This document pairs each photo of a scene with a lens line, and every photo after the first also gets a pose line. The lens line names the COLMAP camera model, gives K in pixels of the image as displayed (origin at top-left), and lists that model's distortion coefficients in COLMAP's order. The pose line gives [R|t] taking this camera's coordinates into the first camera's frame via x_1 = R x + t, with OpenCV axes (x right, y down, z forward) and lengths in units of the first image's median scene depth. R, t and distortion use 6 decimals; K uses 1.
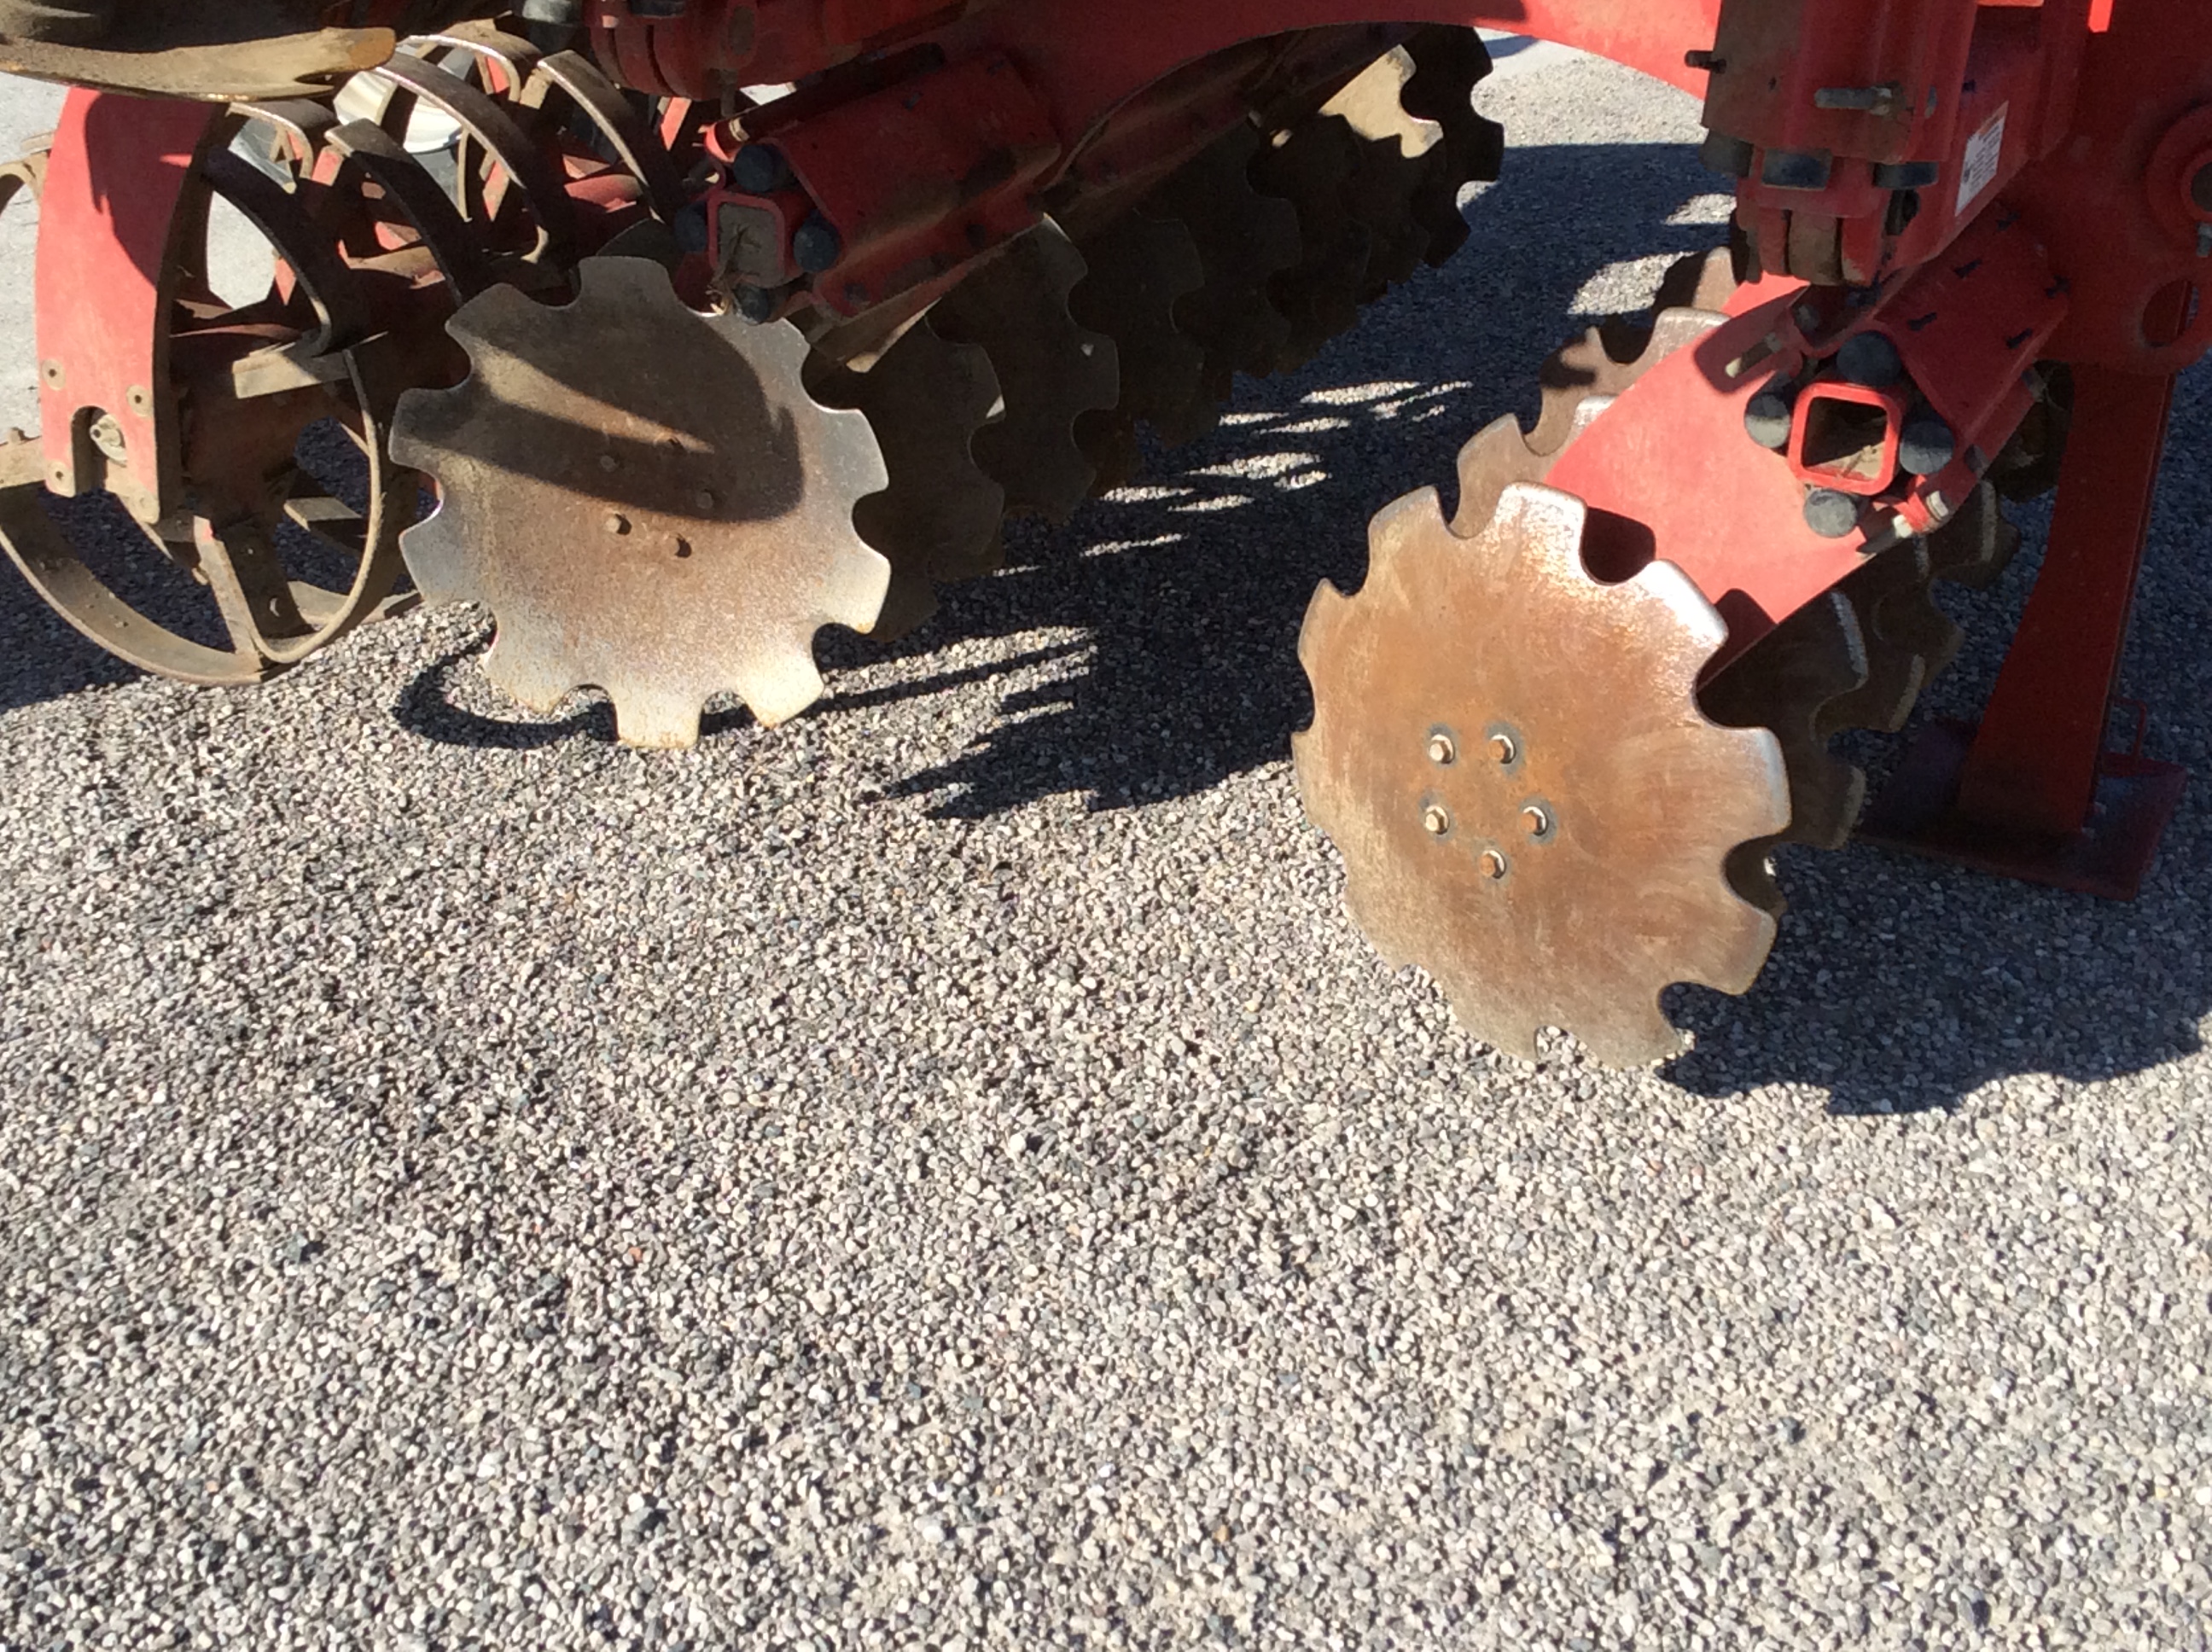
lens RADIAL K [[3094.8, 0, 1106.0], [0, 3094.8, 826.0], [0, 0, 1]] dist [0.102281, -0.004381]
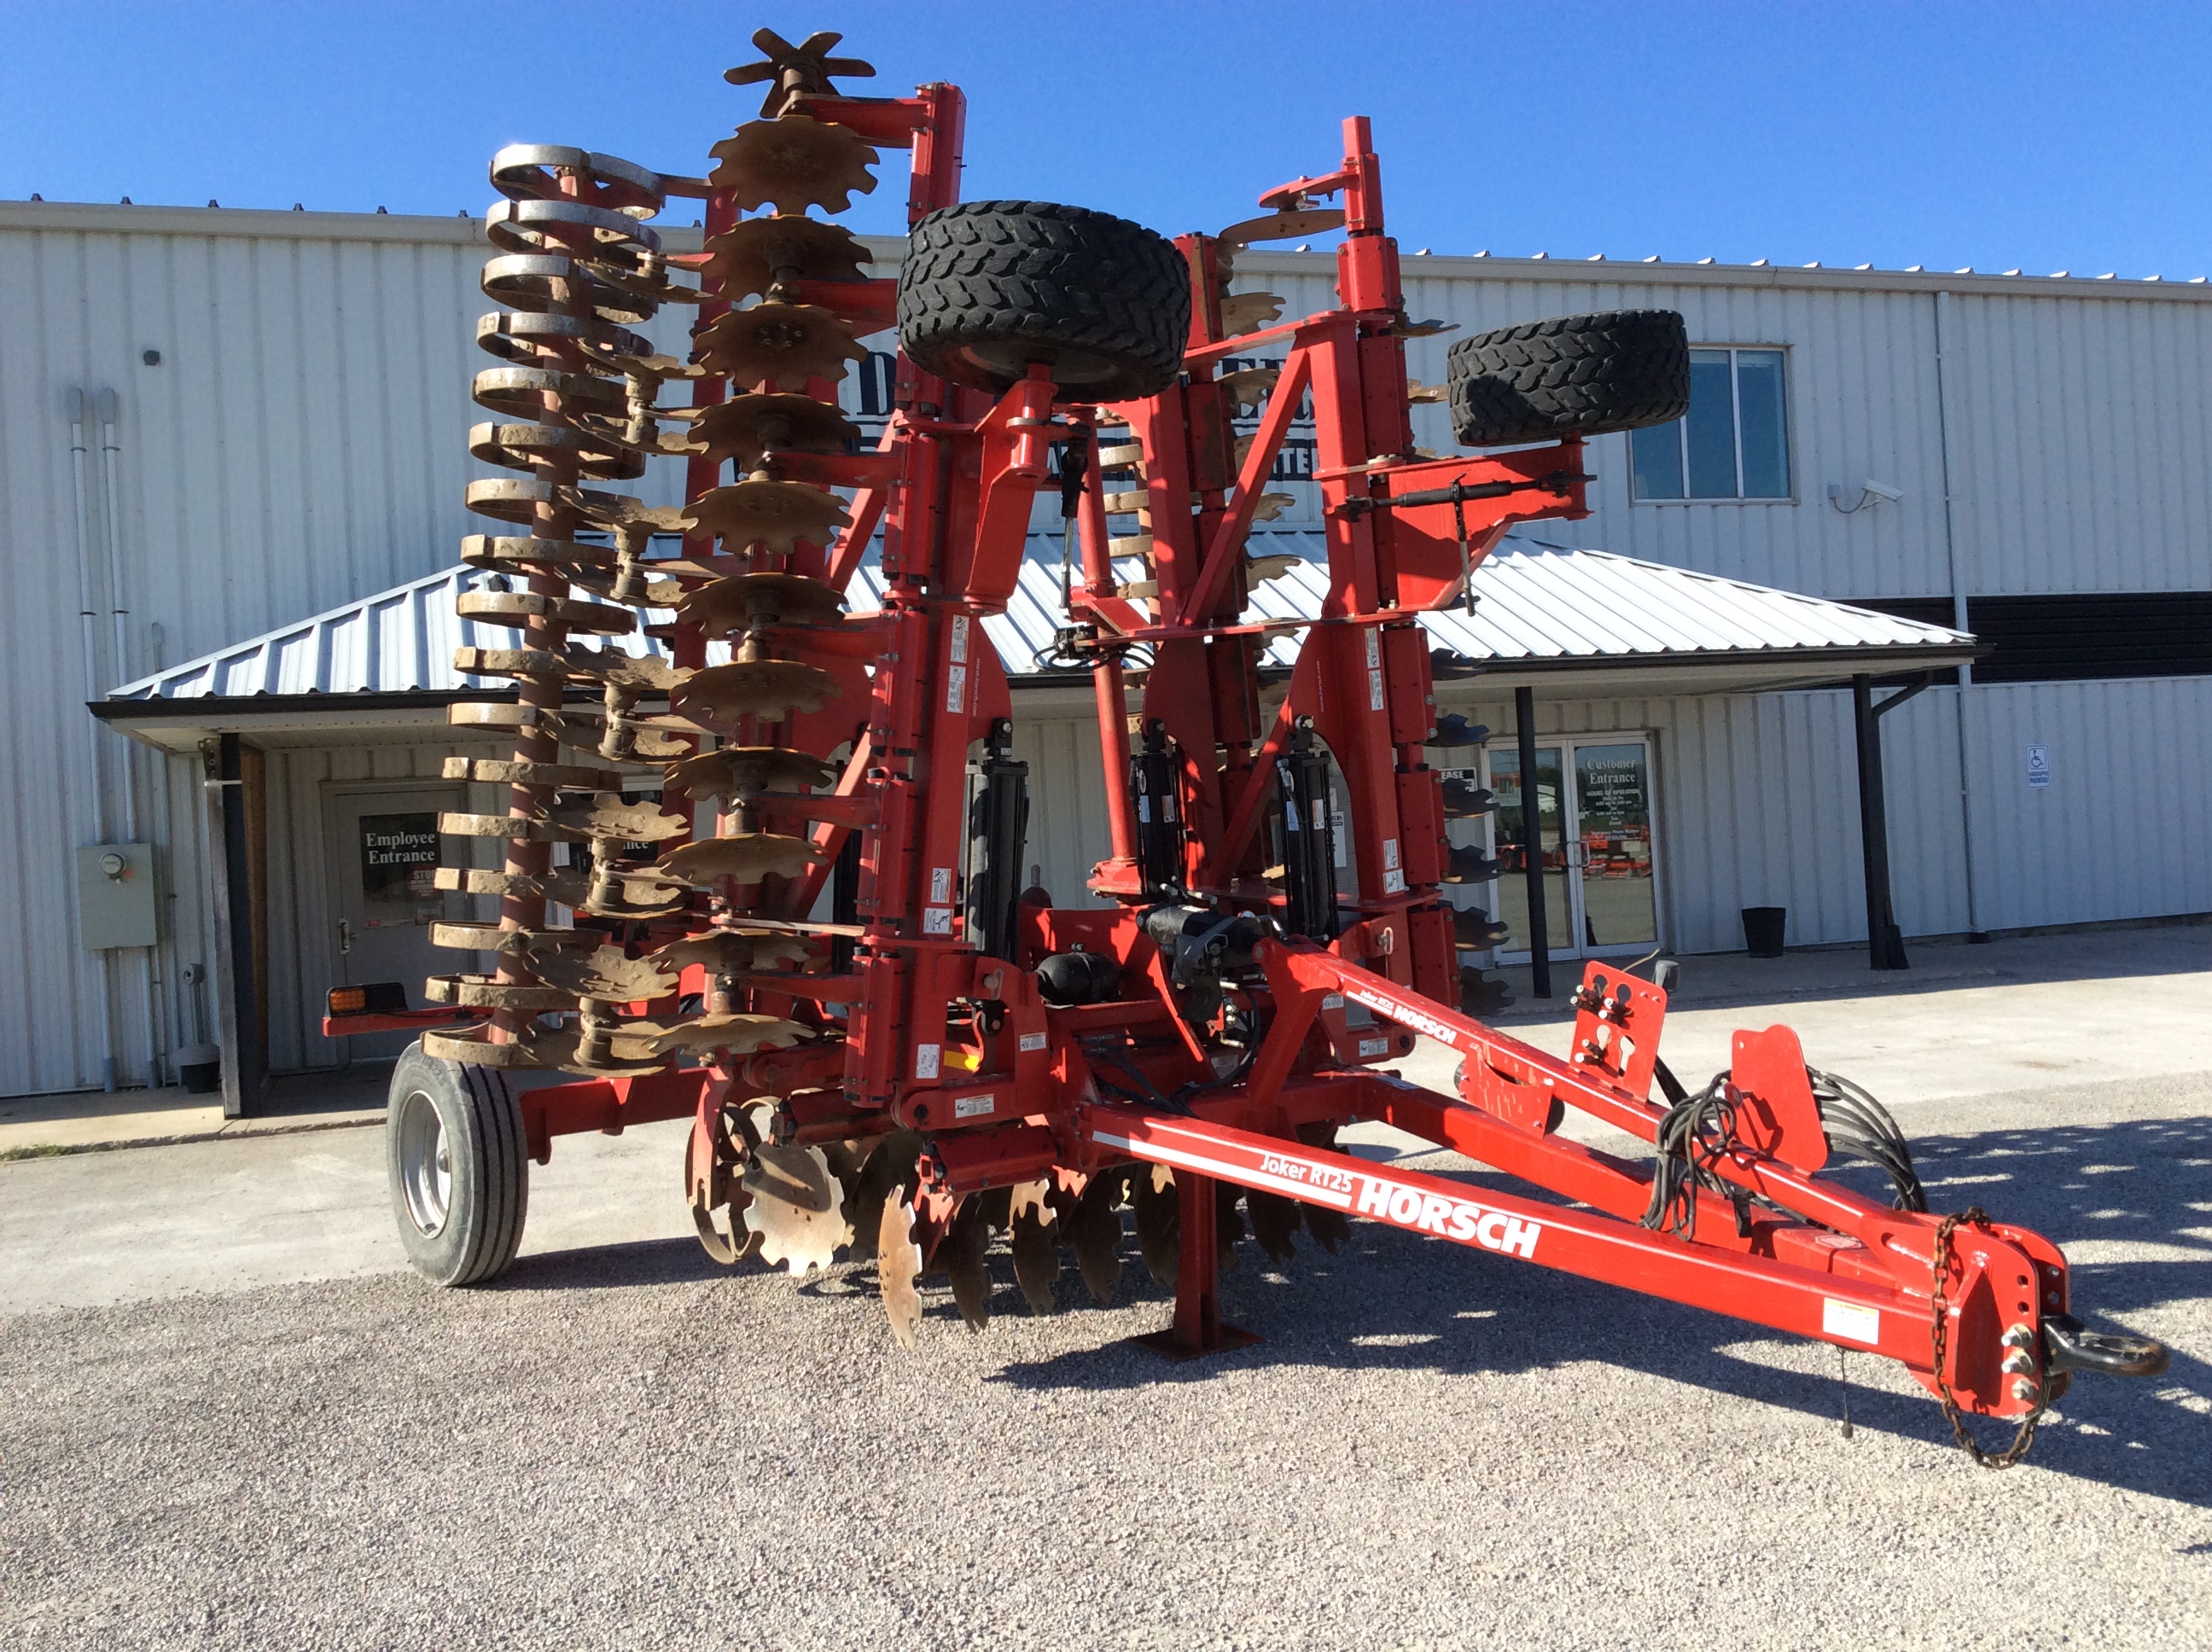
lens RADIAL K [[2056.0, 0, 1106.0], [0, 2056.0, 826.0], [0, 0, 1]] dist [0.088808, -0.002590]
pose [[0.878848, -0.033086, -0.475953, 1.335647], [-0.165111, 0.914858, -0.368474, 0.322093], [0.447620, 0.402418, 0.798559, -0.945666]]
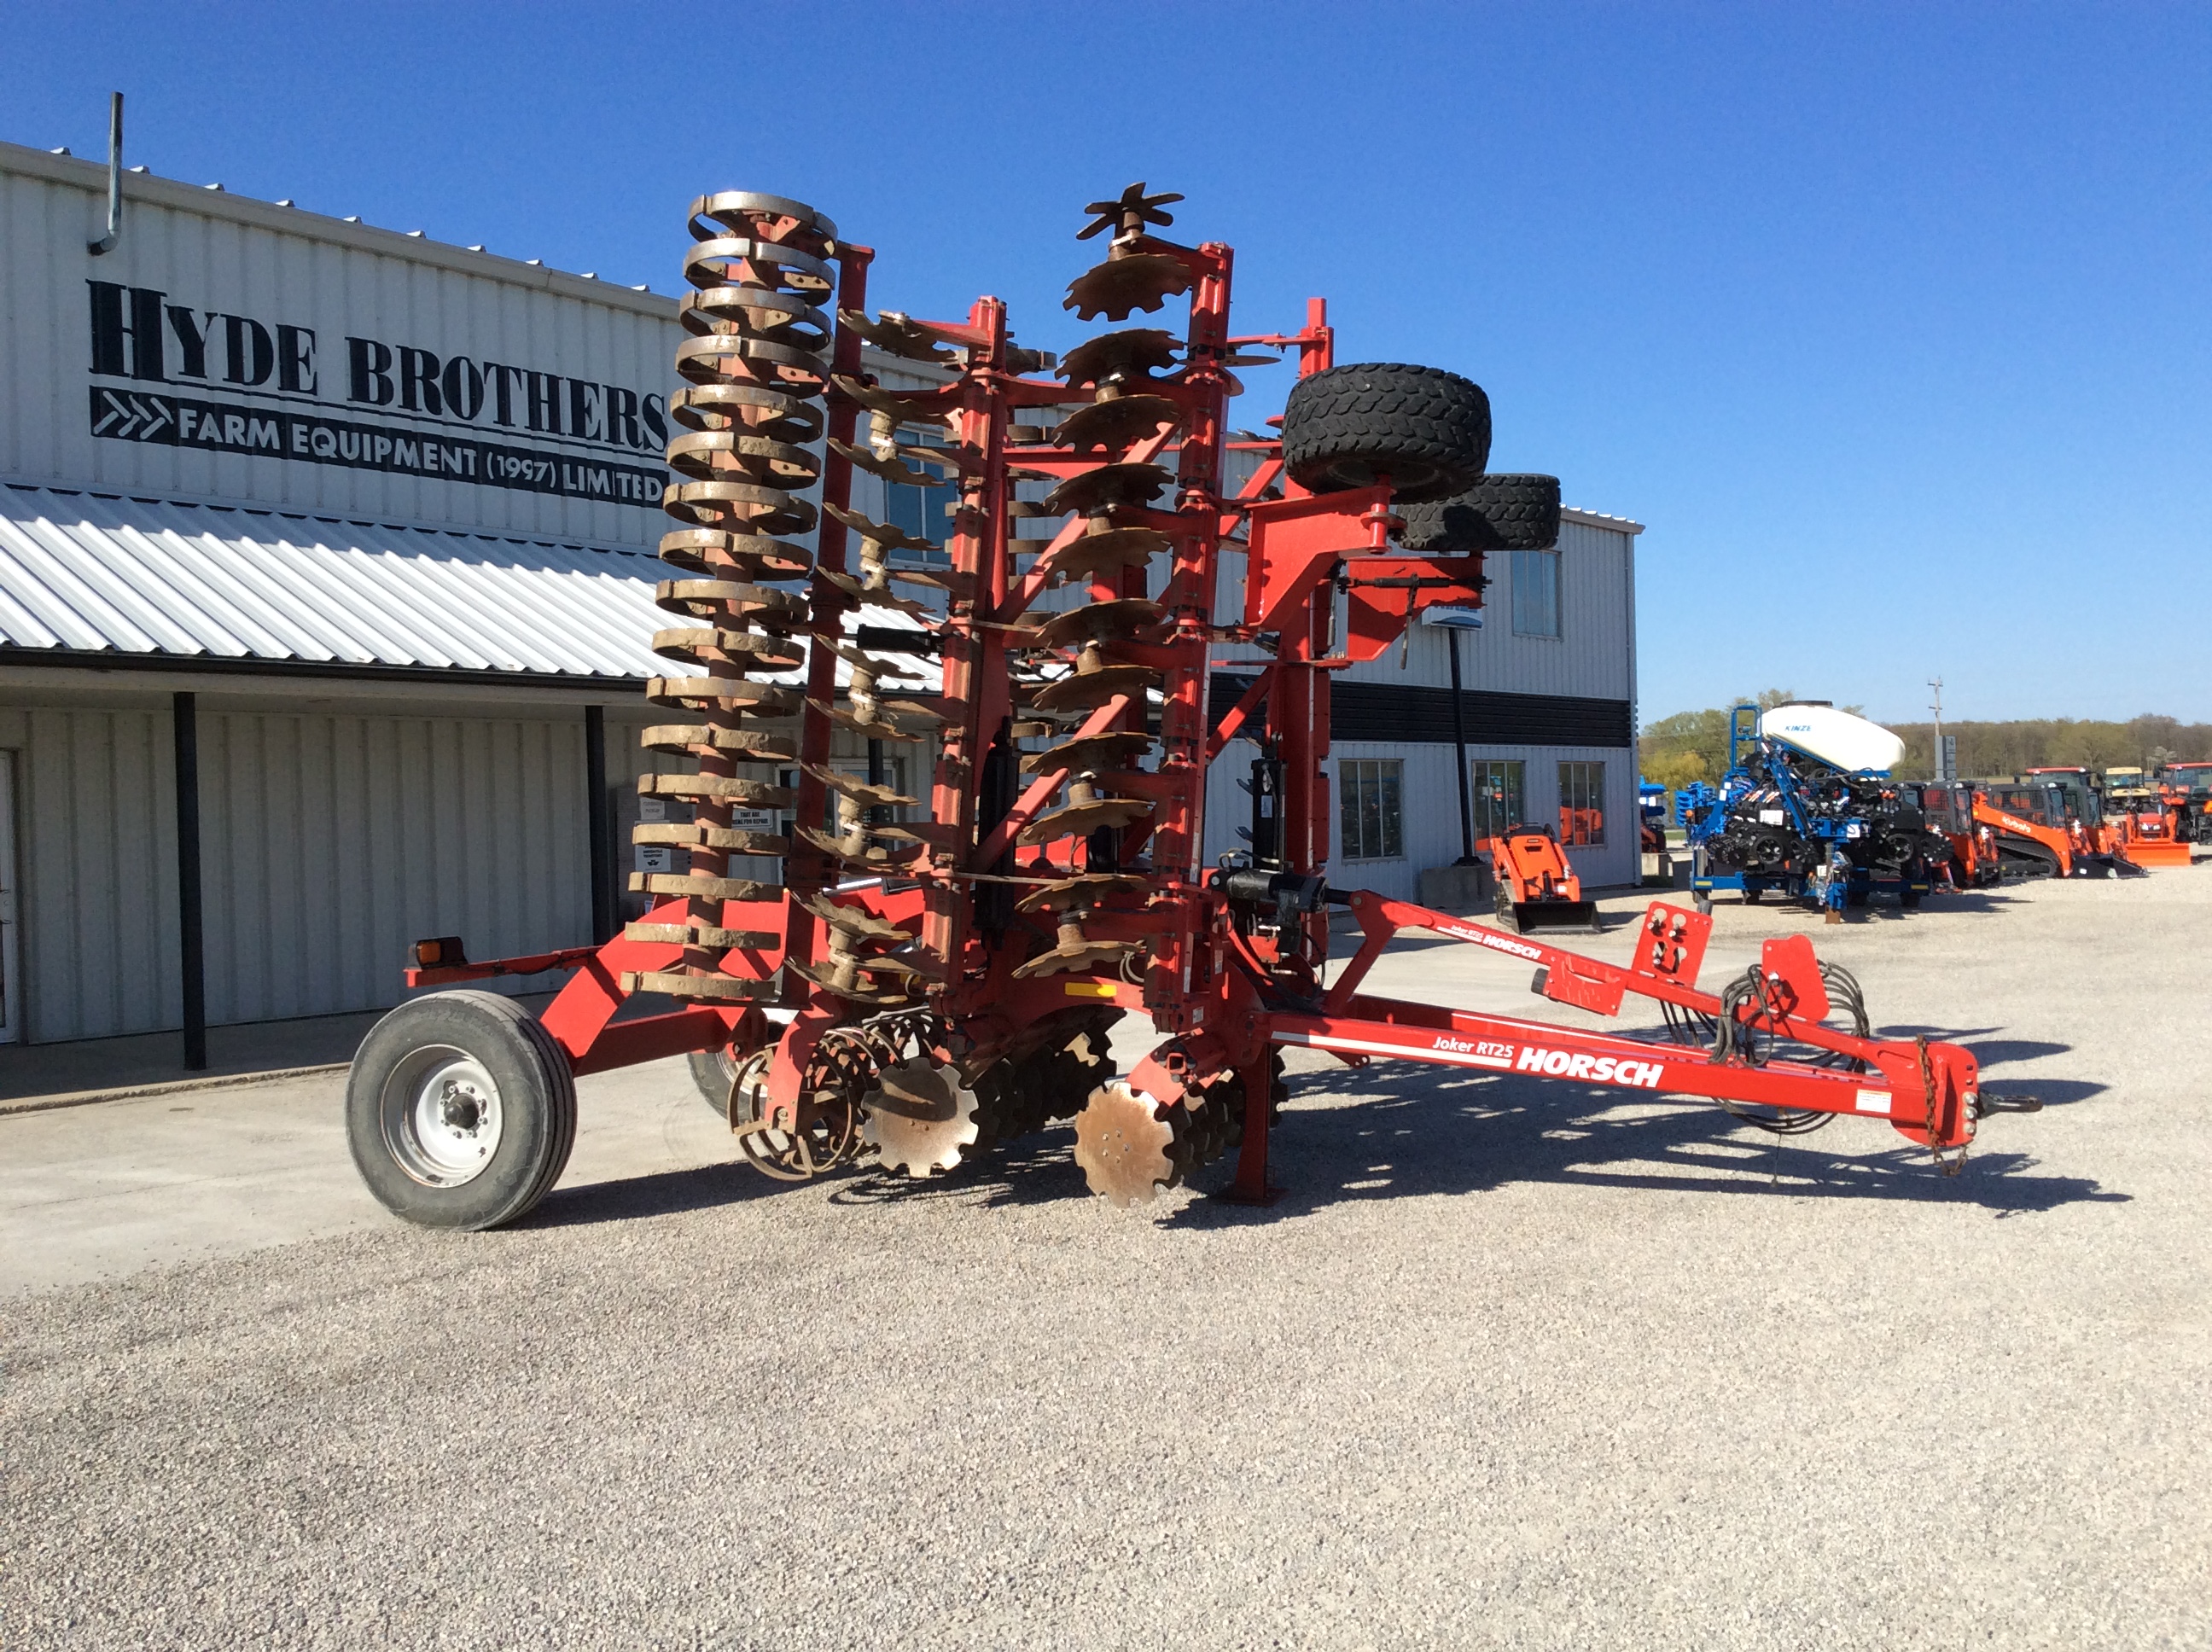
lens RADIAL K [[2038.0, 0, 1106.2], [0, 2038.0, 788.3], [0, 0, 1]] dist [-0.009216, 0.457853]
pose [[0.993732, -0.005631, 0.111644, -0.205041], [0.053607, 0.900404, -0.431739, 0.723071], [-0.098093, 0.435018, 0.895063, -1.760289]]
